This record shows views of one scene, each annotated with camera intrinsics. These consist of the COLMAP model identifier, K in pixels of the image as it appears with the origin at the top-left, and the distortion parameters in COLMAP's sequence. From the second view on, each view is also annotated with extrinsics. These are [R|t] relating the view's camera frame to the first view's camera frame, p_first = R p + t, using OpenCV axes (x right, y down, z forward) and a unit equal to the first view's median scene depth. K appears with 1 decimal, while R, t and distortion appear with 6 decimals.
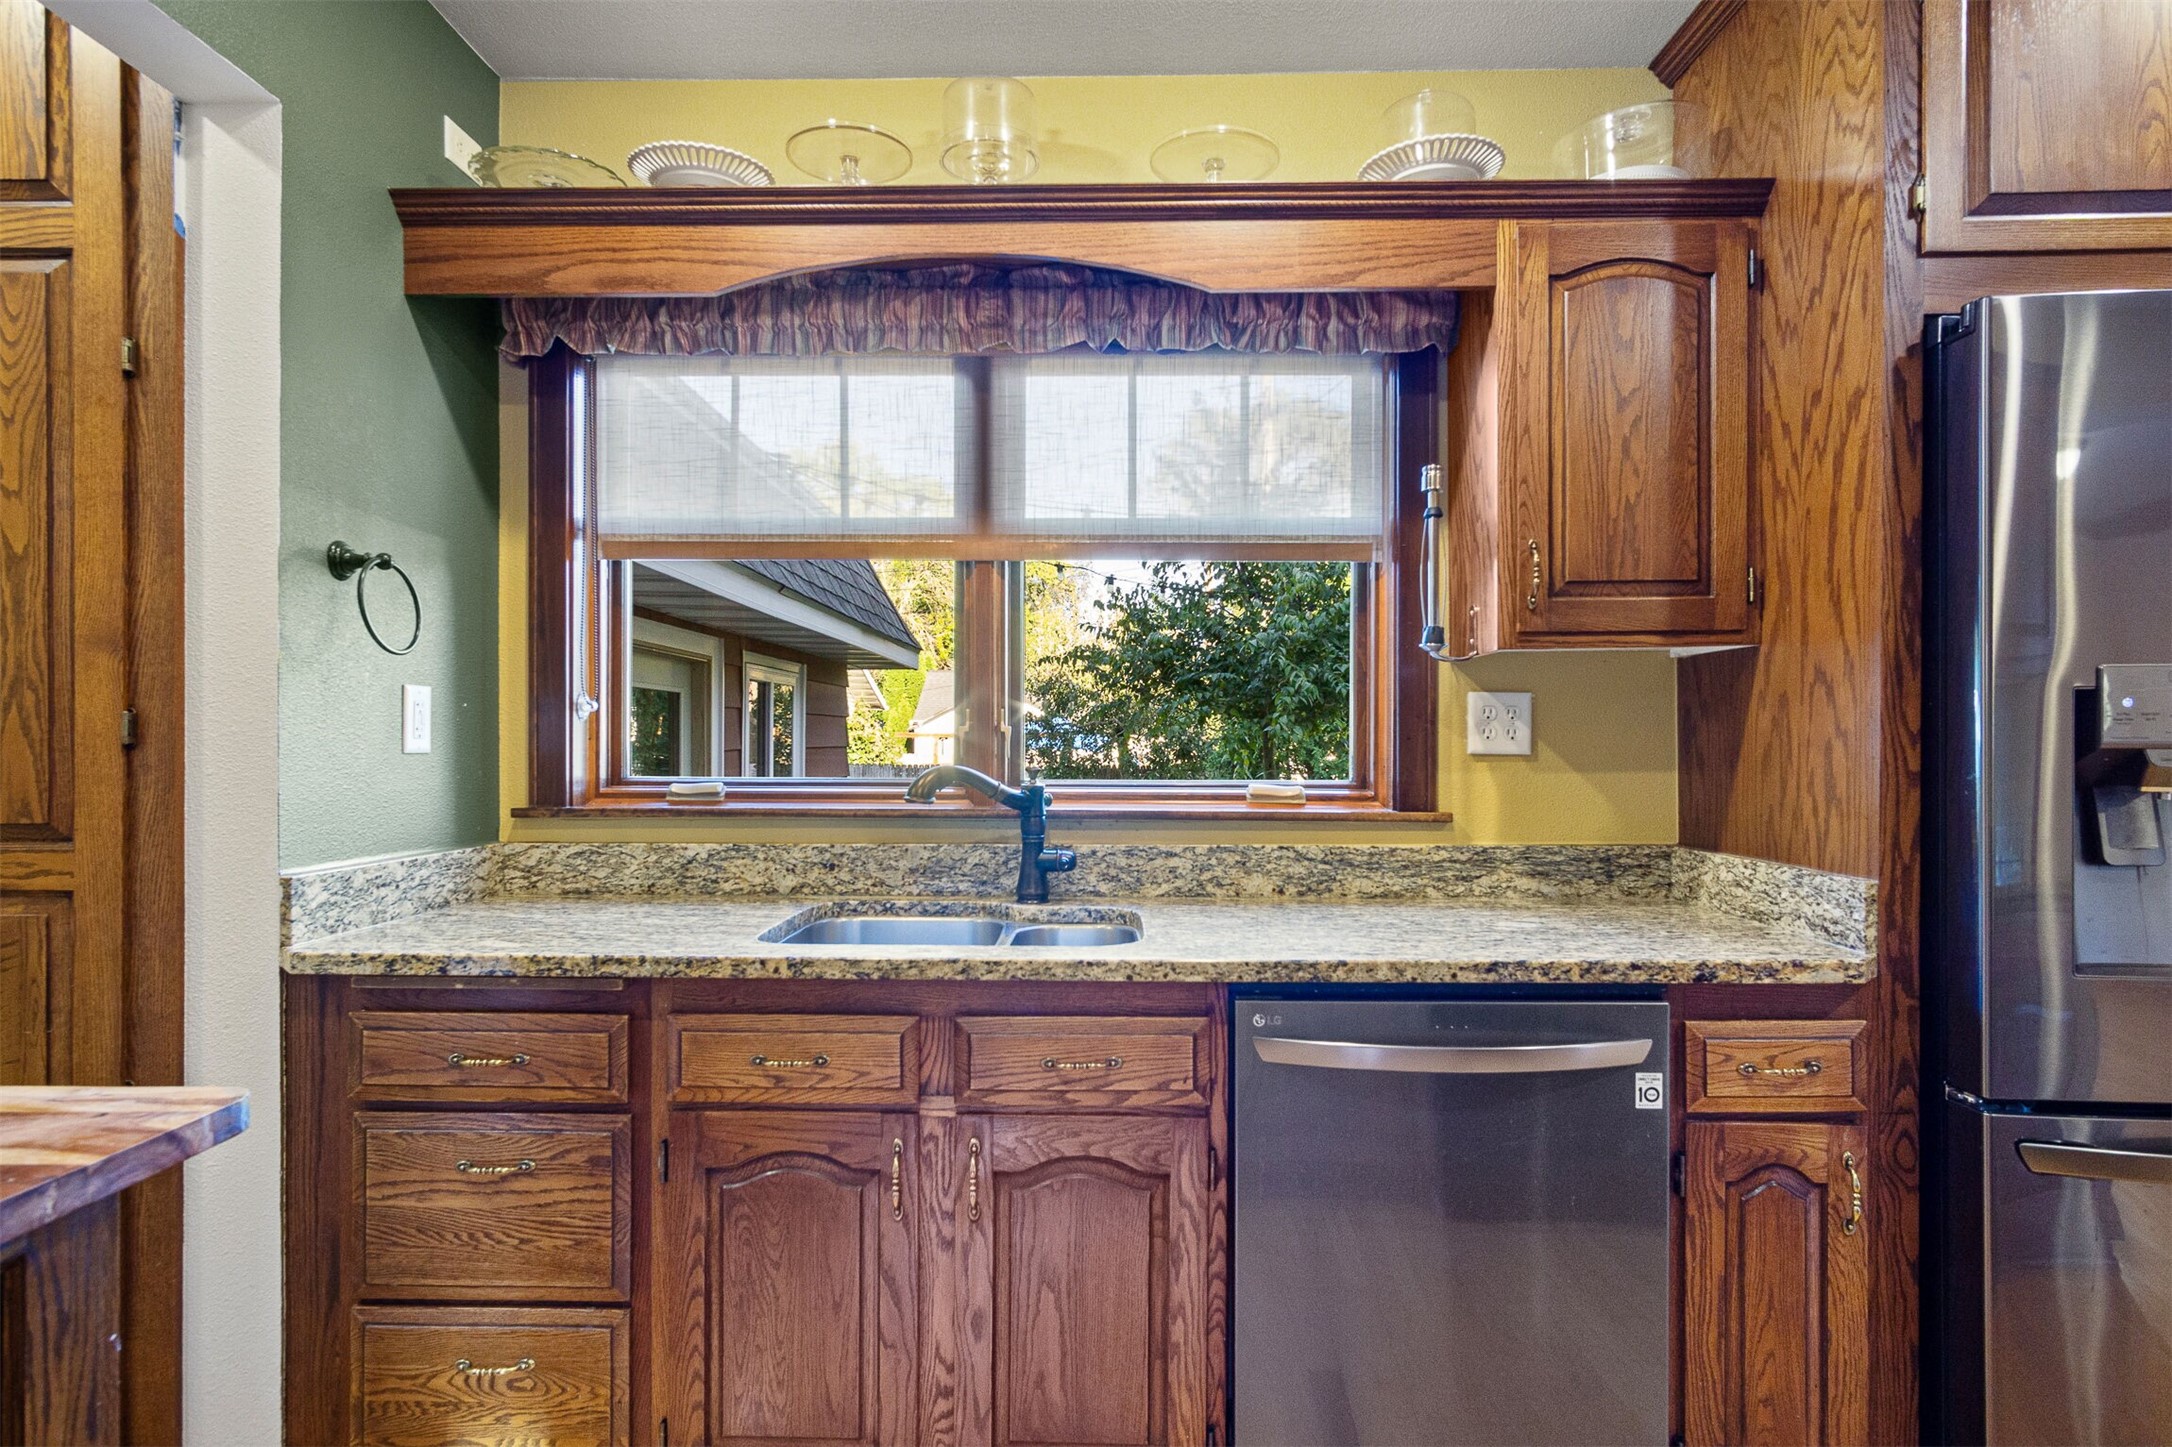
lens RADIAL K [[1152.7, 0, 1091.3], [0, 1152.7, 743.8], [0, 0, 1]] dist [-0.005945, 0.012290]
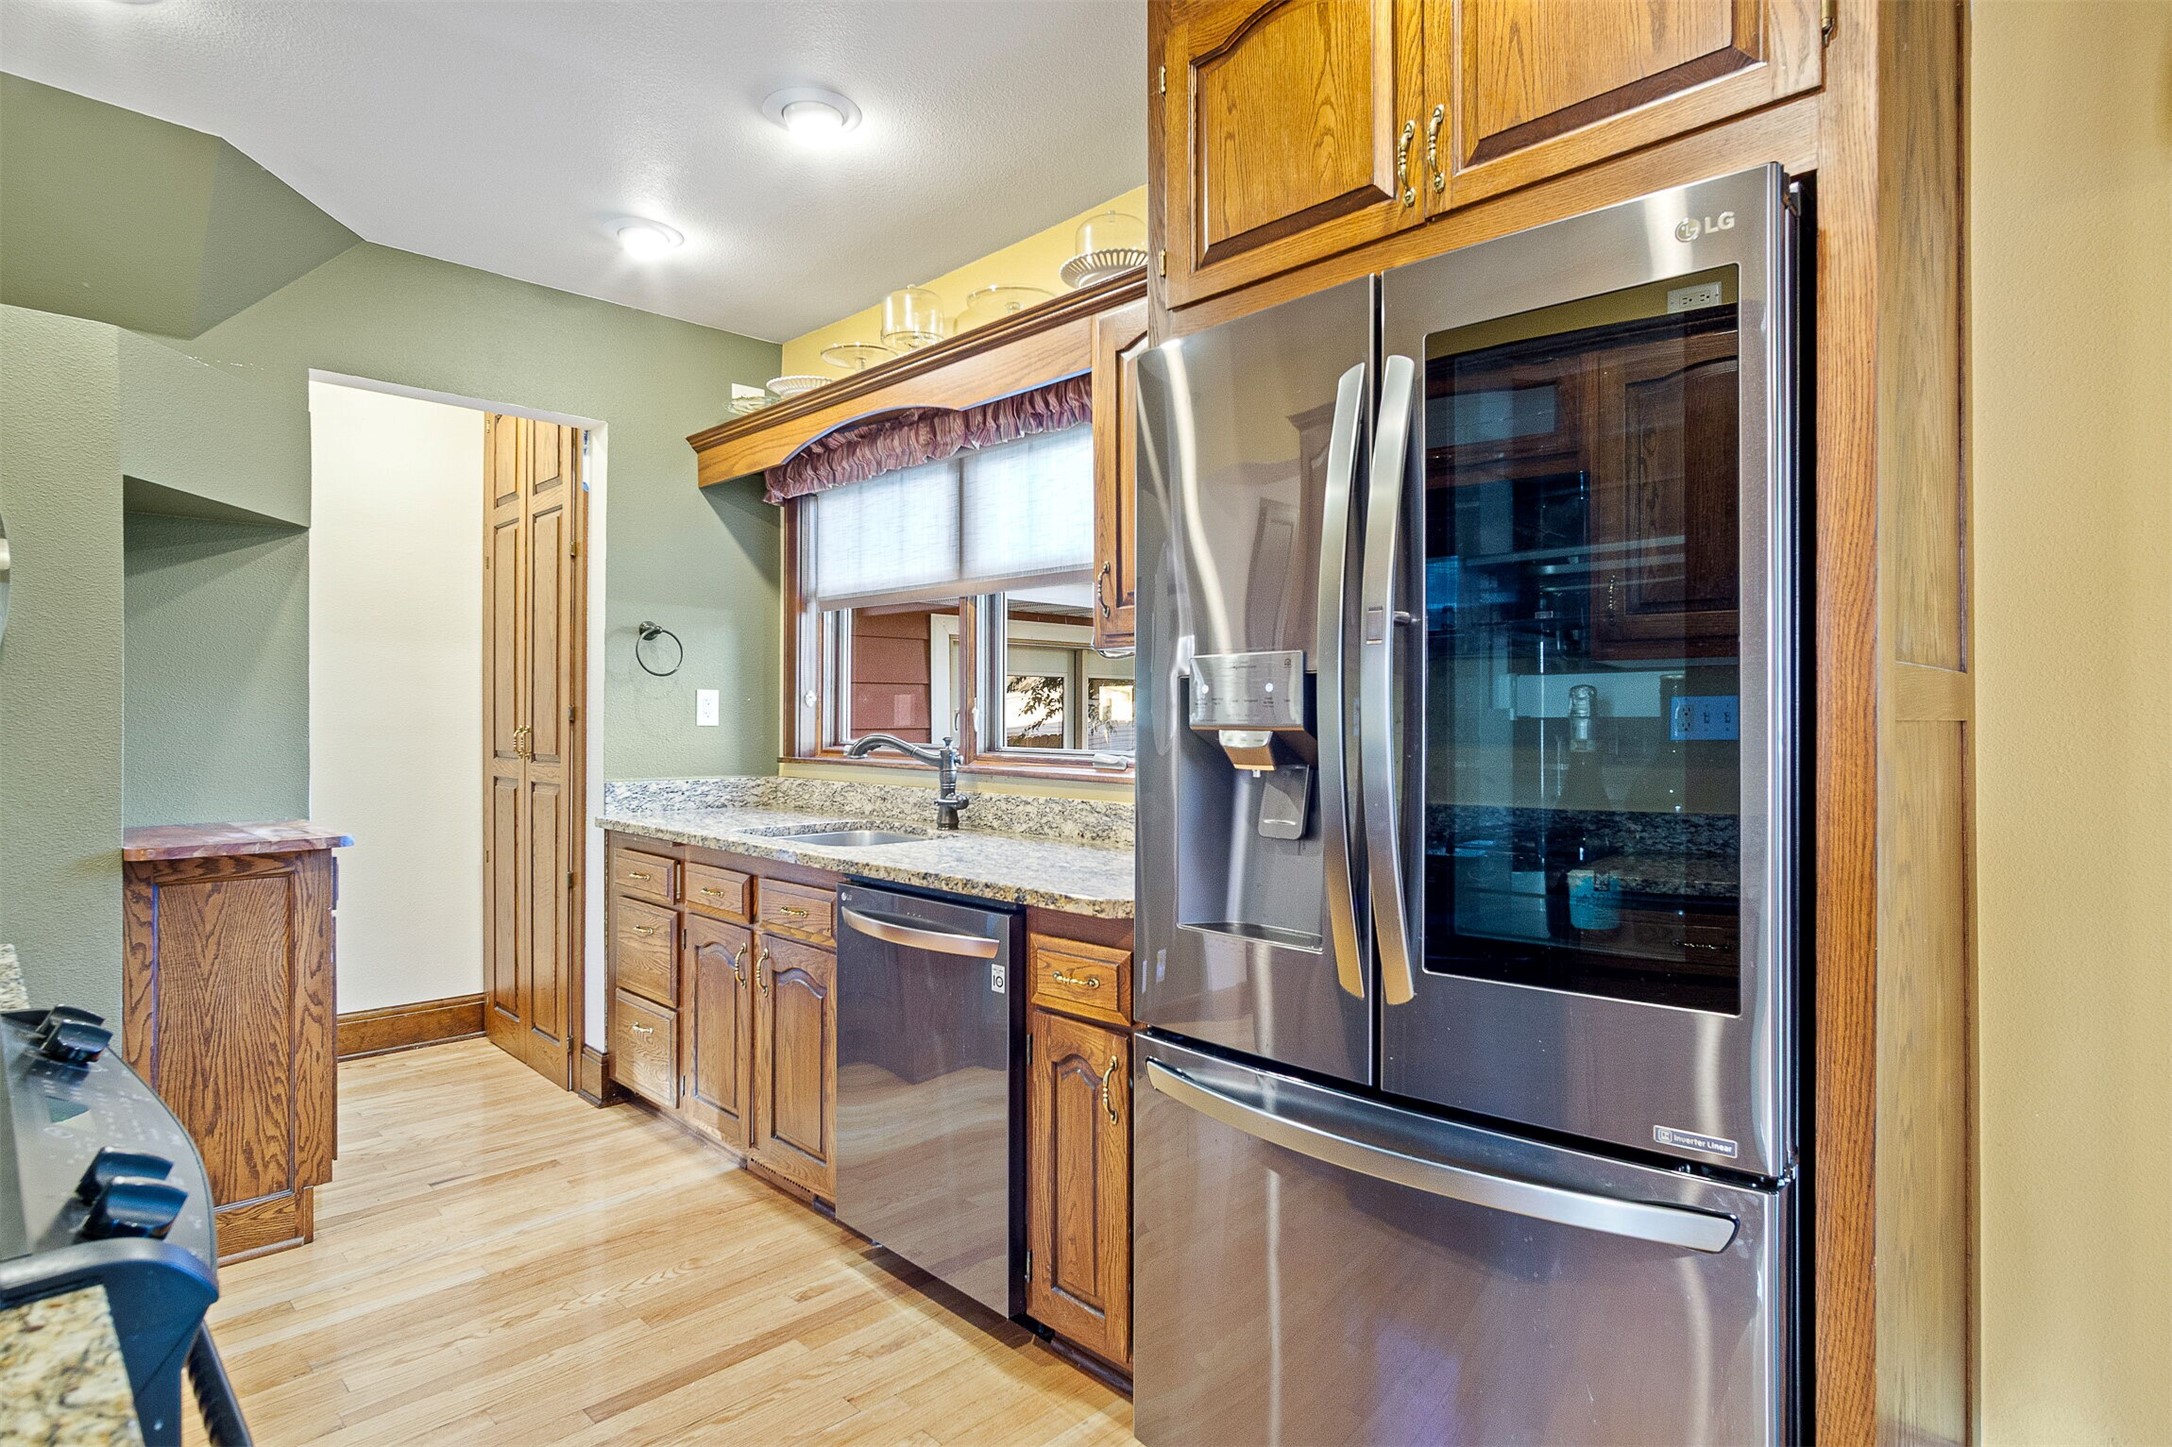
lens RADIAL K [[1156.9, 0, 1085.7], [0, 1156.9, 713.8], [0, 0, 1]] dist [0.001071, 0.000763]
pose [[0.710480, -0.001576, -0.703716, 1.436742], [-0.001635, 0.999991, -0.003890, -0.005764], [0.703716, 0.003914, 0.710471, 0.096758]]
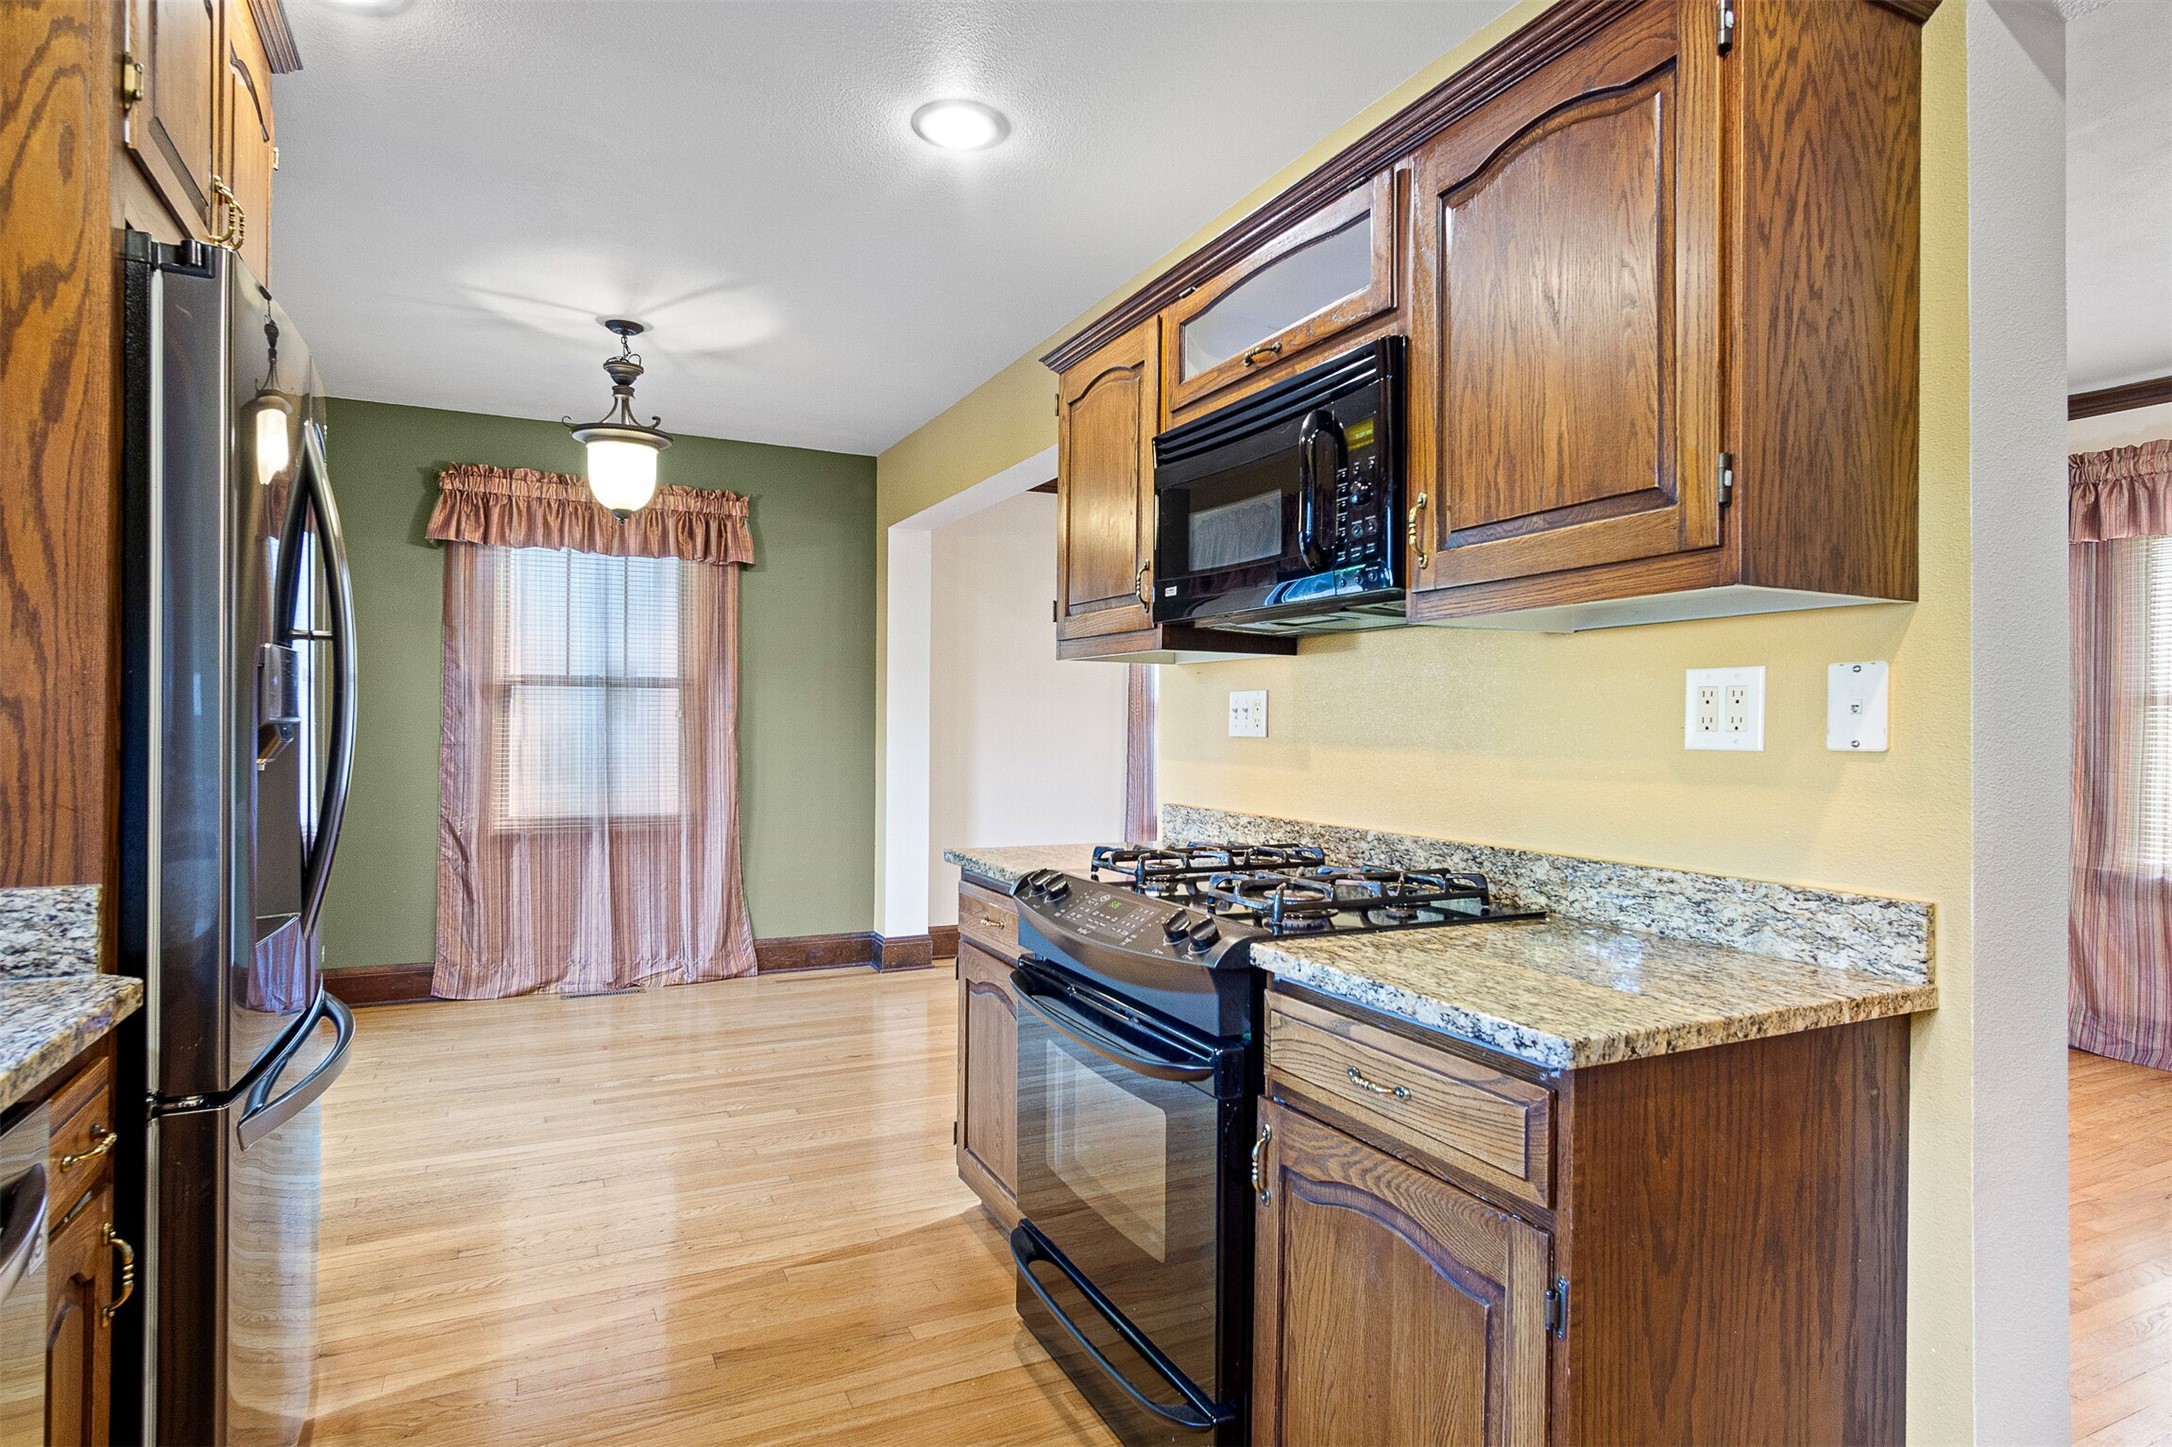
lens RADIAL K [[1182.0, 0, 1086.0], [0, 1182.0, 723.5], [0, 0, 1]] dist [0.003634, 0.000184]
pose [[-0.450094, -0.004907, 0.892967, -0.375021], [-0.010605, 0.999944, 0.000150, -0.003352], [-0.892918, -0.009402, -0.450121, 0.727697]]
